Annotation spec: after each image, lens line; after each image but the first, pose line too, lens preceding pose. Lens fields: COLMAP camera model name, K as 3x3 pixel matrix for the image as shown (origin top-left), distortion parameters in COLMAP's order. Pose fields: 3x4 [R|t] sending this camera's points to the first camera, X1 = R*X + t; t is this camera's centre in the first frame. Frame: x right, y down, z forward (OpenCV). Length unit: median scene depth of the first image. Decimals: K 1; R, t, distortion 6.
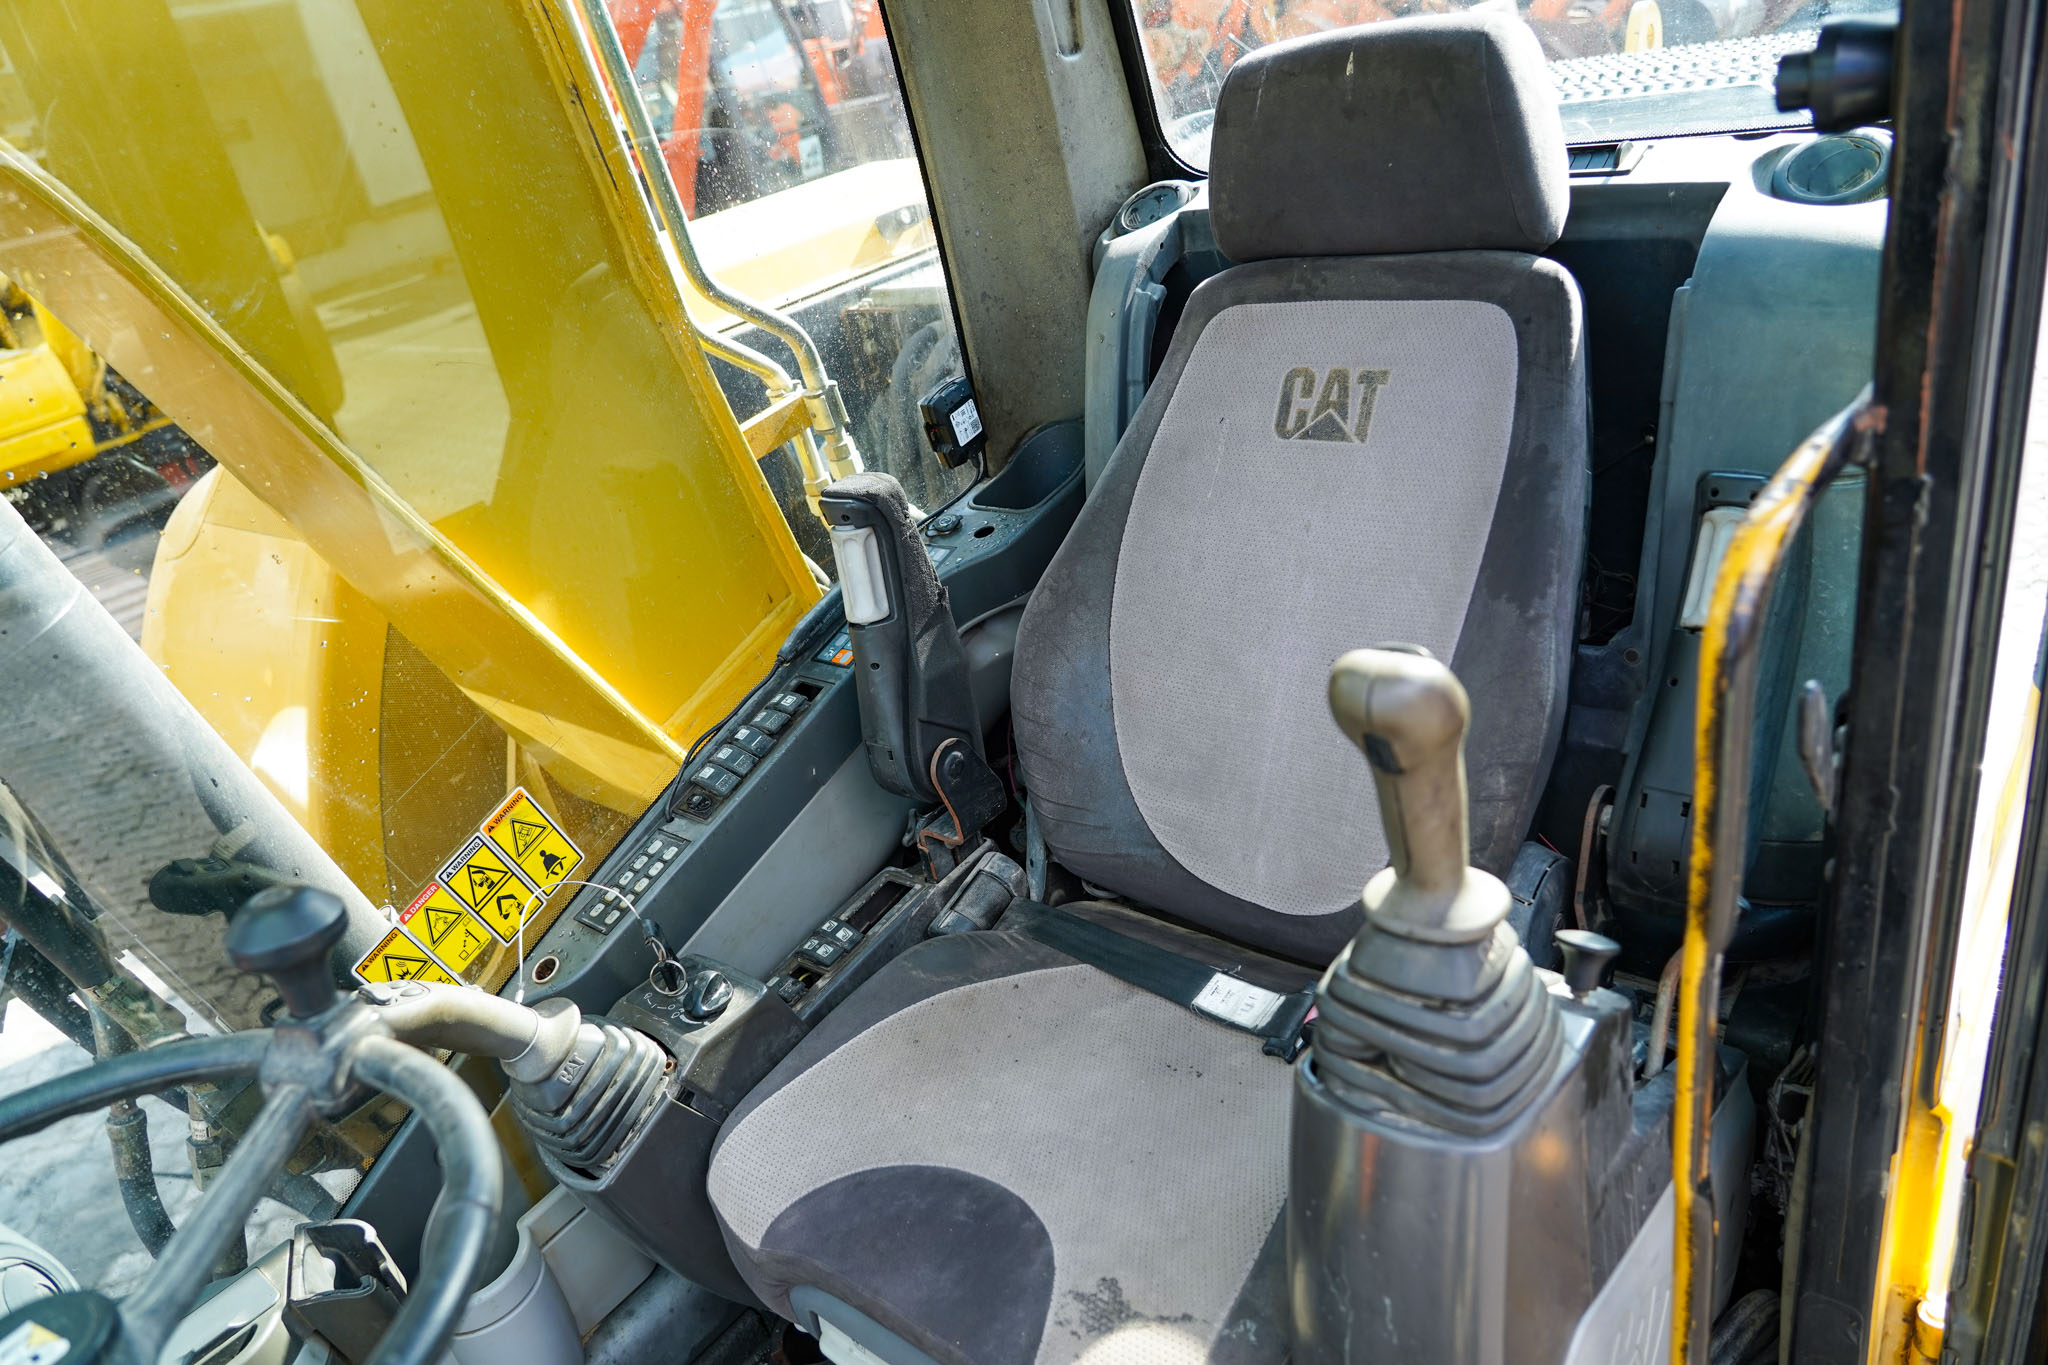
lens RADIAL K [[1377.9, 0, 1021.0], [0, 1377.9, 674.8], [0, 0, 1]] dist [-0.039267, 0.027891]
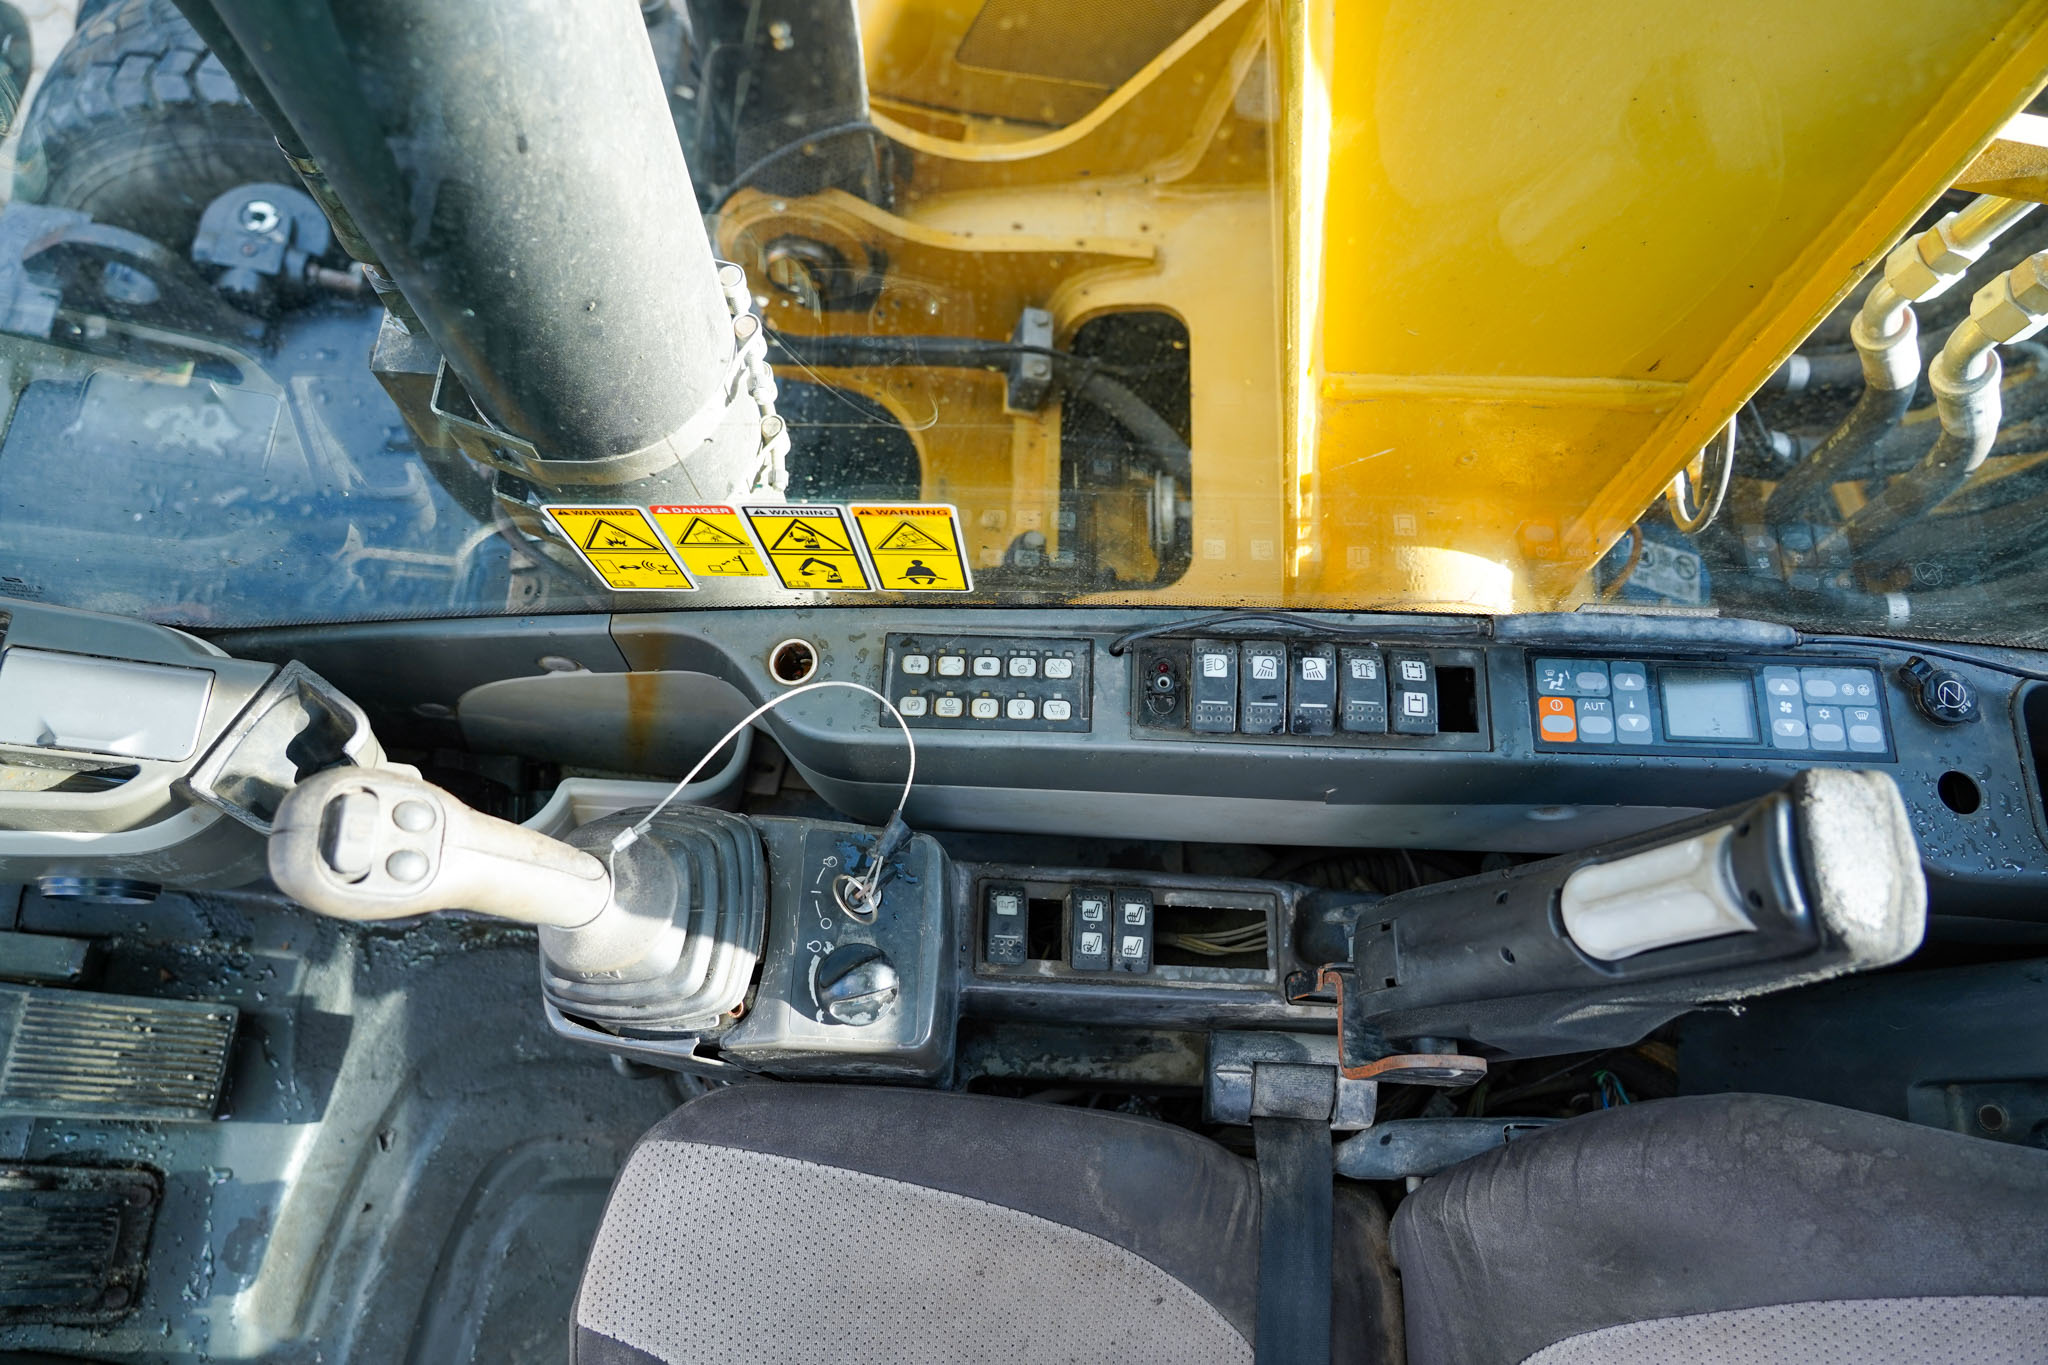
lens RADIAL K [[1370.8, 0, 1018.5], [0, 1370.8, 673.8], [0, 0, 1]] dist [-0.044719, 0.022304]
pose [[0.523137, 0.850854, 0.048725, -0.303172], [-0.670609, 0.375686, 0.639643, -0.235497], [0.525938, -0.367297, 0.767126, 0.546825]]
